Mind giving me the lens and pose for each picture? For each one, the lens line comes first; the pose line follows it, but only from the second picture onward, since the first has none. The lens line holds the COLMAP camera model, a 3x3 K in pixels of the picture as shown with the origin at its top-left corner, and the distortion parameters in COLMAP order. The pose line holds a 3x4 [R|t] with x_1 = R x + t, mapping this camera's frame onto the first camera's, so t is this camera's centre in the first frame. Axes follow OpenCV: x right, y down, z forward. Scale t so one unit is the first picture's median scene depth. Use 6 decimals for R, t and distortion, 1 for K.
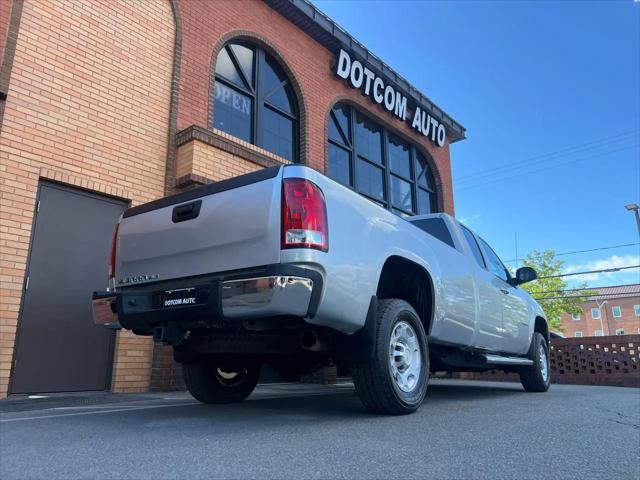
lens RADIAL K [[481.2, 0, 323.5], [0, 481.2, 244.9], [0, 0, 1]] dist [0.052375, -0.056603]
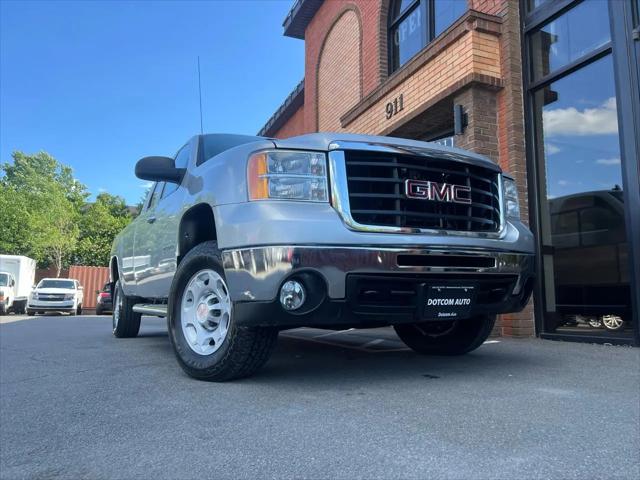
lens RADIAL K [[481.2, 0, 319.1], [0, 481.2, 245.1], [0, 0, 1]] dist [0.052375, -0.056603]
pose [[-0.431117, -0.103227, -0.896372, 0.807442], [0.230049, 0.948028, -0.219819, 0.310944], [0.872477, -0.300977, -0.384964, 1.296746]]
